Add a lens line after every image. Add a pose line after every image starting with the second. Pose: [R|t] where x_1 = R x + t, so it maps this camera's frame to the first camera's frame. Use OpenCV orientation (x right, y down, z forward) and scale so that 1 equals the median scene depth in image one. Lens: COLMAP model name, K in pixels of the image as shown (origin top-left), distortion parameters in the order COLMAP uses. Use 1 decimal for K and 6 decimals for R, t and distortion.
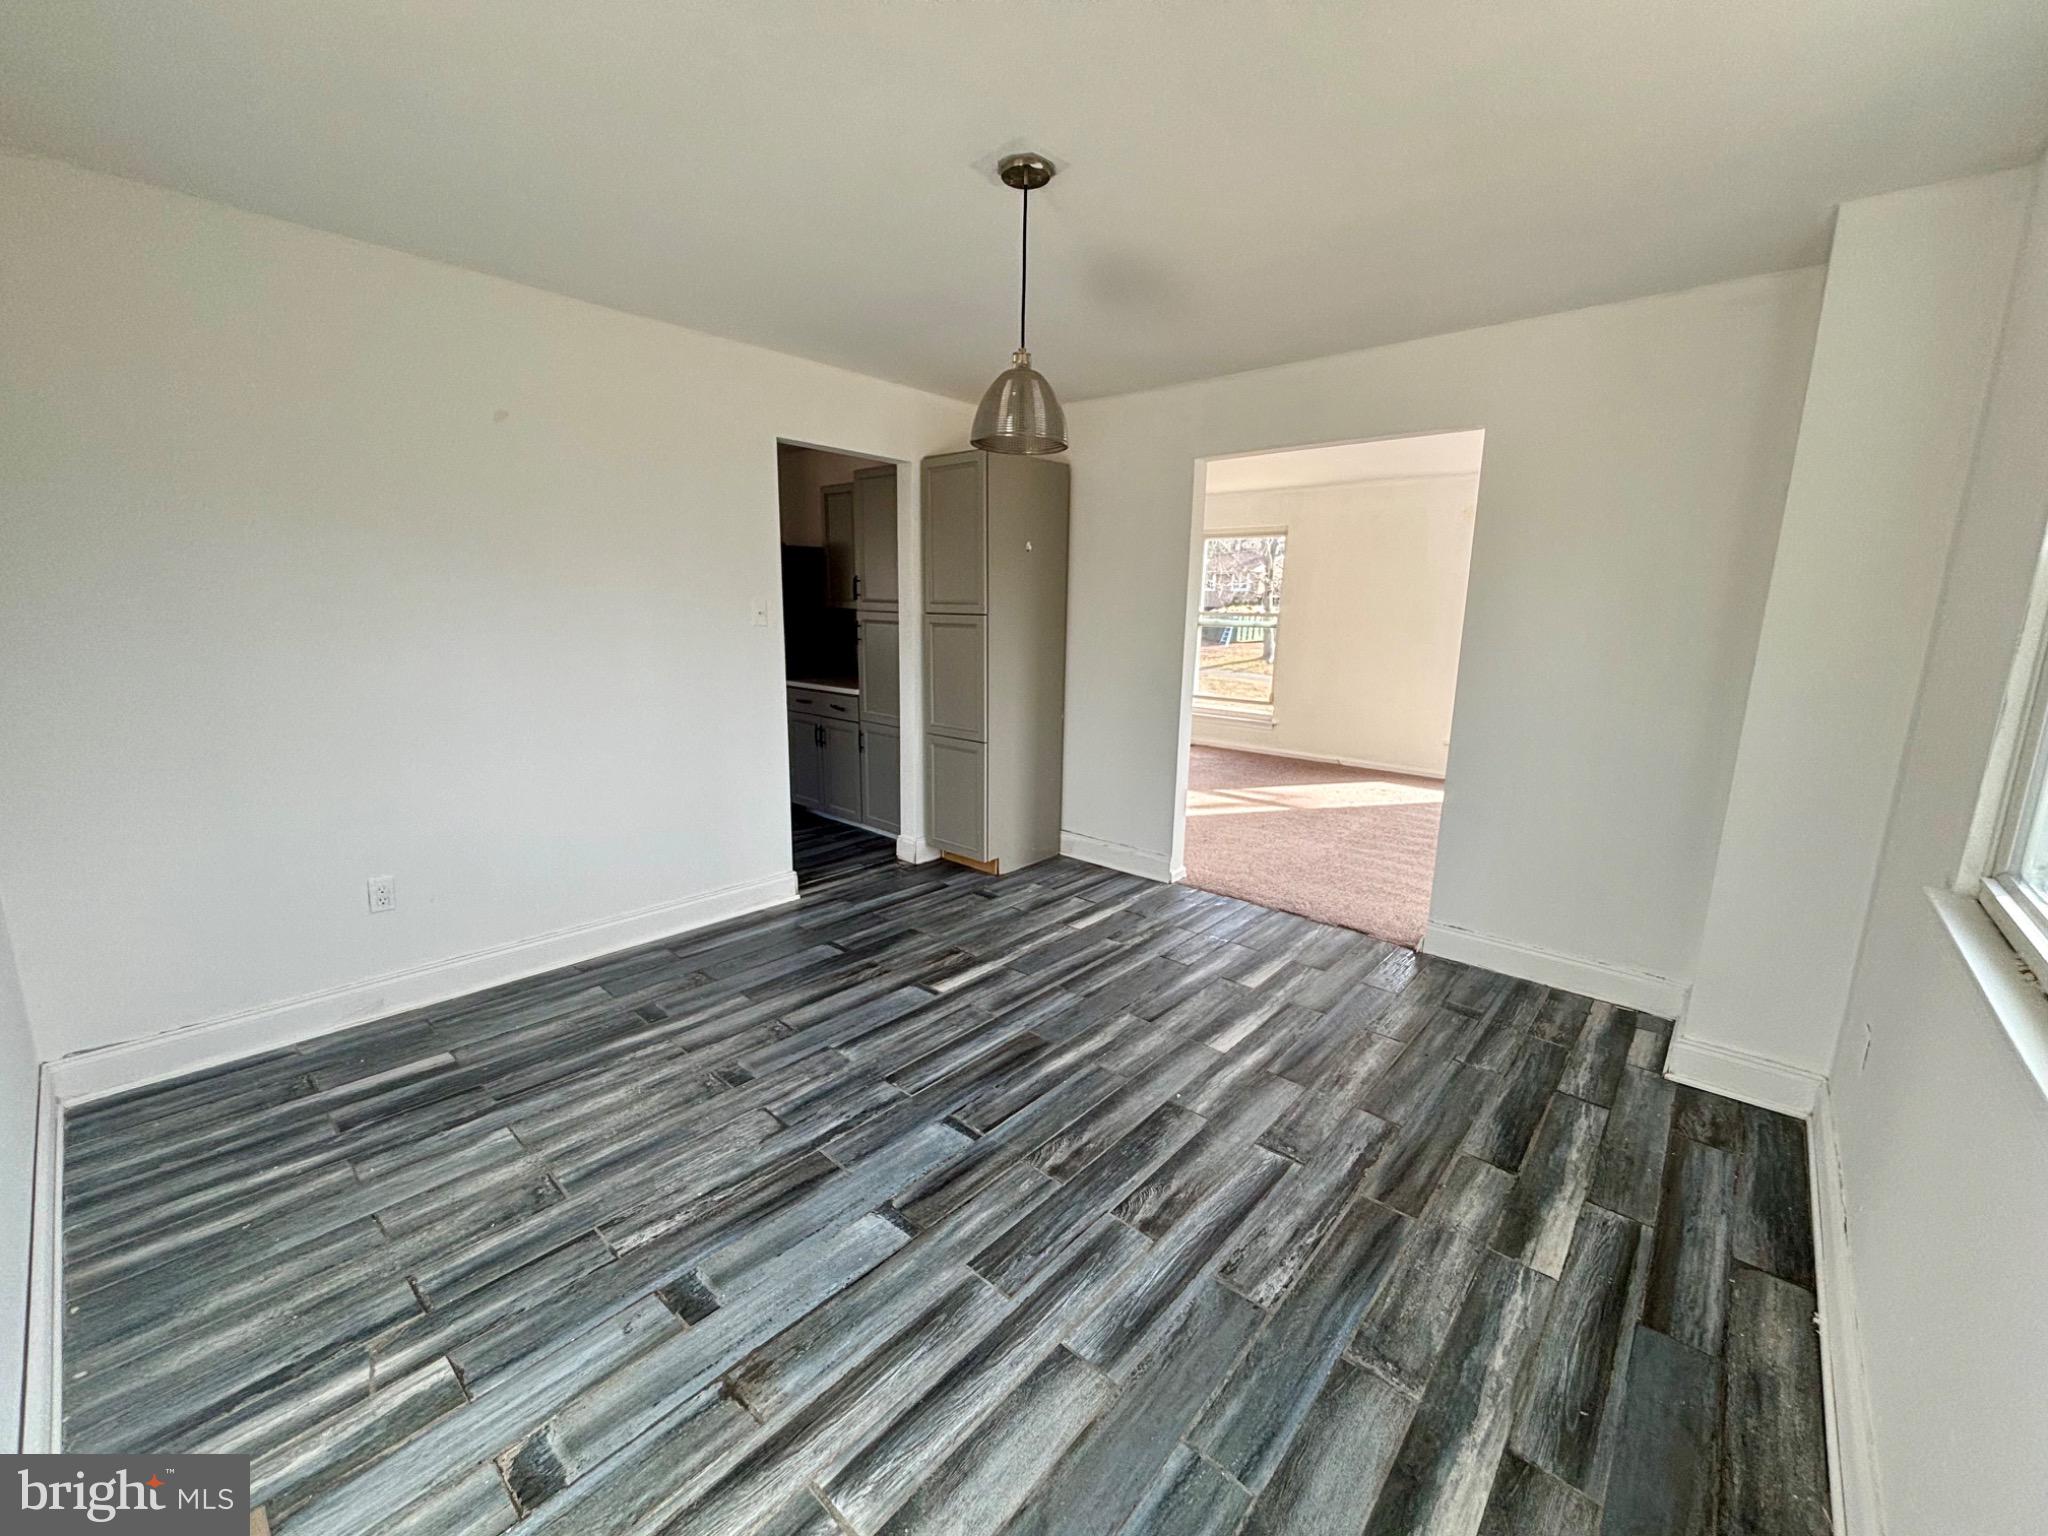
lens RADIAL K [[830.7, 0, 1025.2], [0, 830.7, 767.2], [0, 0, 1]] dist [-0.000845, 0.000301]
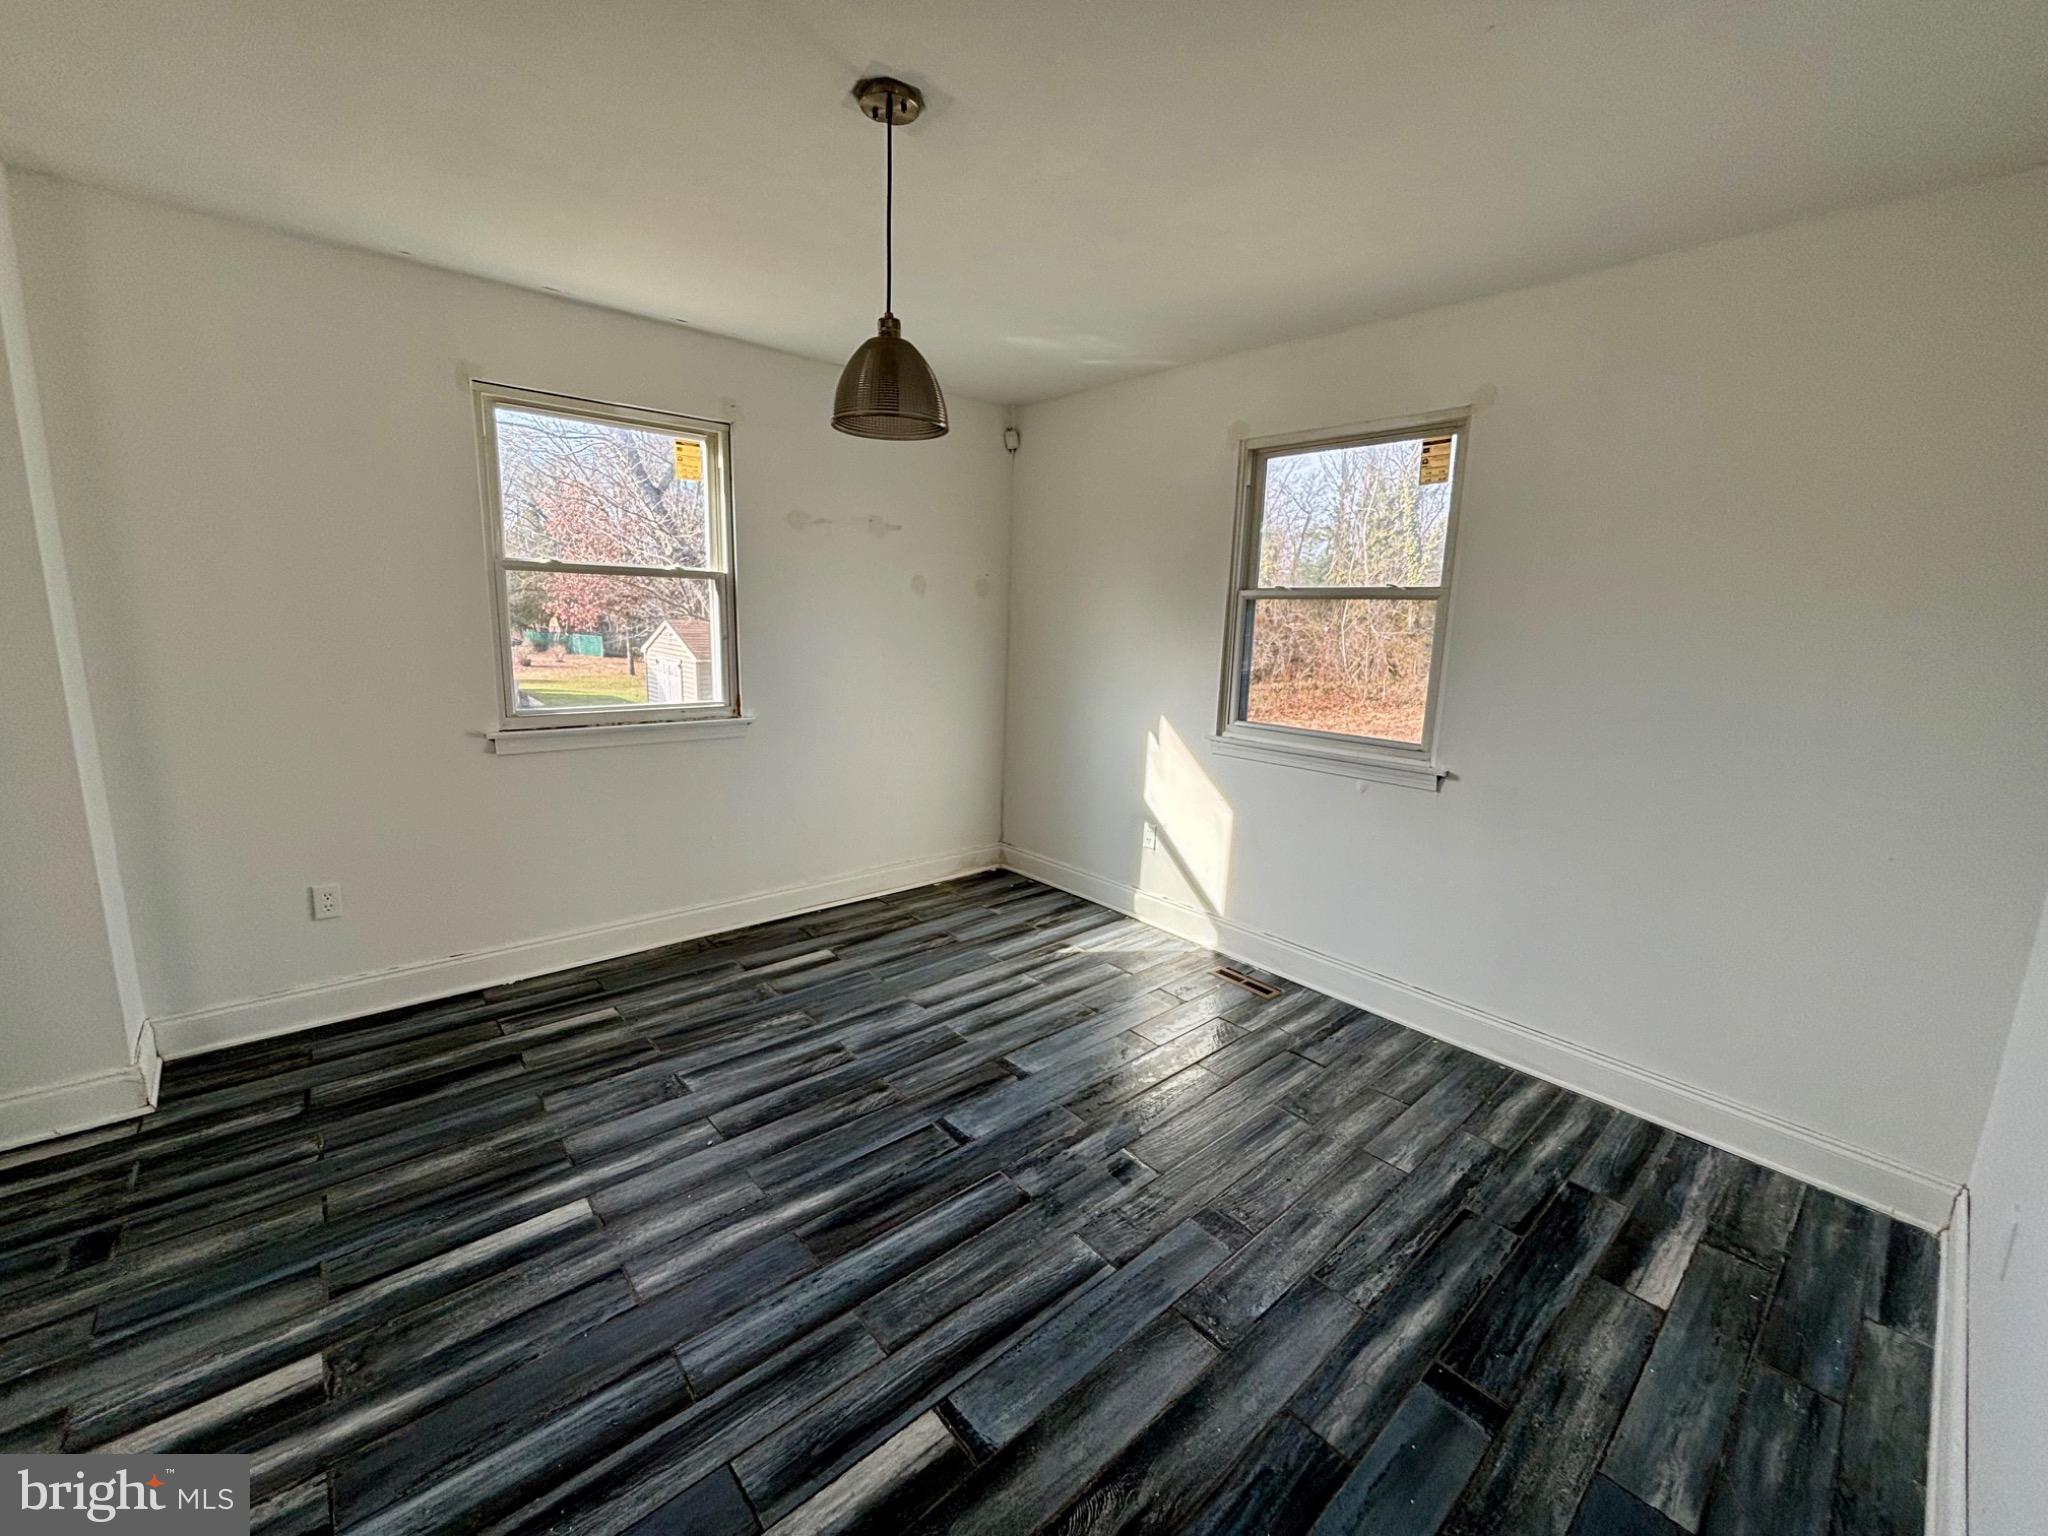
lens RADIAL K [[830.7, 0, 1022.7], [0, 830.7, 767.6], [0, 0, 1]] dist [-0.000845, 0.000301]
pose [[-0.990846, -0.075139, 0.112156, -0.244994], [-0.027322, 0.925210, 0.378470, -0.368780], [-0.132206, 0.371941, -0.918794, 1.777477]]
